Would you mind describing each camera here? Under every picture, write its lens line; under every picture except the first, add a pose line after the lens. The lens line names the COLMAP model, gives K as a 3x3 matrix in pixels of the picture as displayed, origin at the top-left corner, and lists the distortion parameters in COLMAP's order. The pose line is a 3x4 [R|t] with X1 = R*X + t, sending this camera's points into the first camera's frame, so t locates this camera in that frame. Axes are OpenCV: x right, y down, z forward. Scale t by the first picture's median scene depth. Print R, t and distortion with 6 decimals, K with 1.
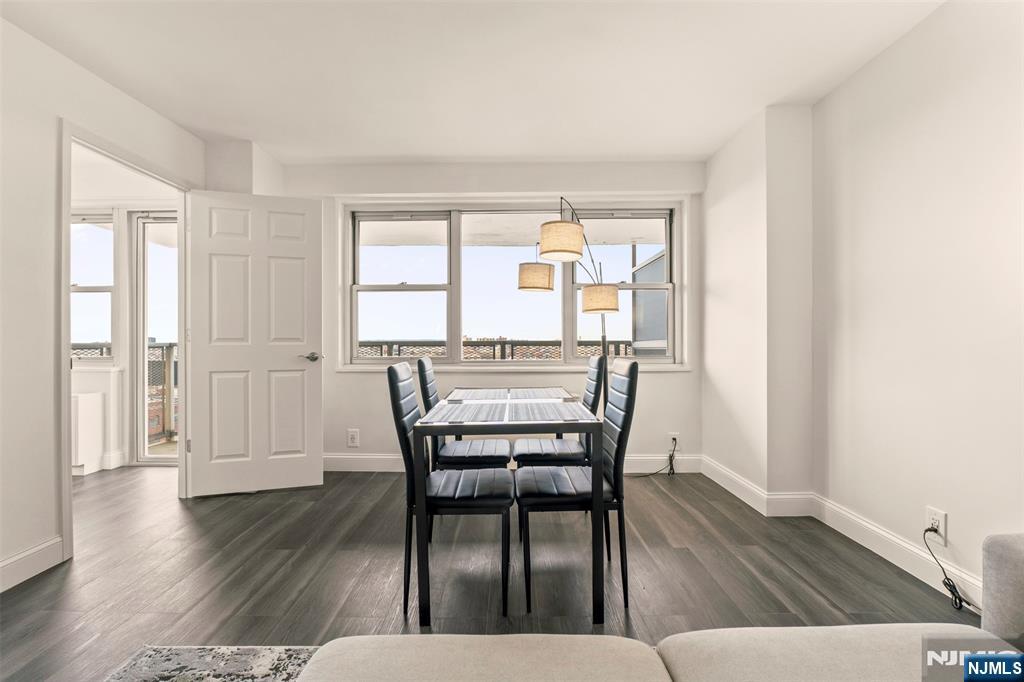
lens RADIAL K [[451.4, 0, 506.0], [0, 451.4, 339.5], [0, 0, 1]] dist [-0.009375, 0.000156]
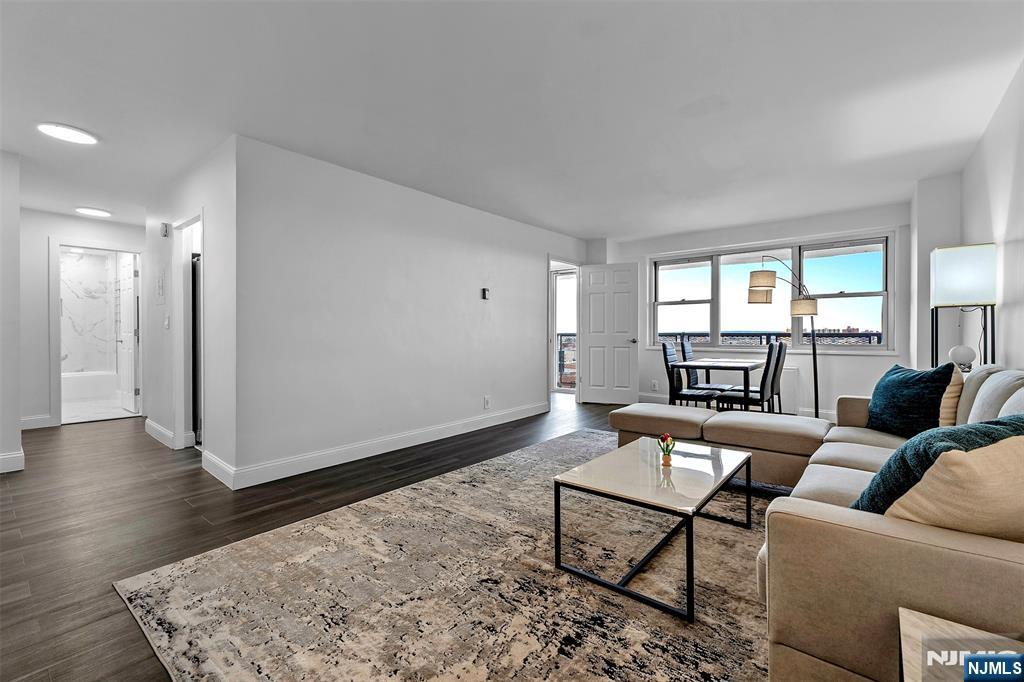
lens RADIAL K [[451.4, 0, 502.2], [0, 451.4, 335.5], [0, 0, 1]] dist [-0.009375, 0.000156]
pose [[0.777029, 0.007222, -0.629424, 0.326614], [-0.001108, 0.999948, 0.010105, -0.004195], [0.629464, -0.007155, 0.776996, -0.799024]]
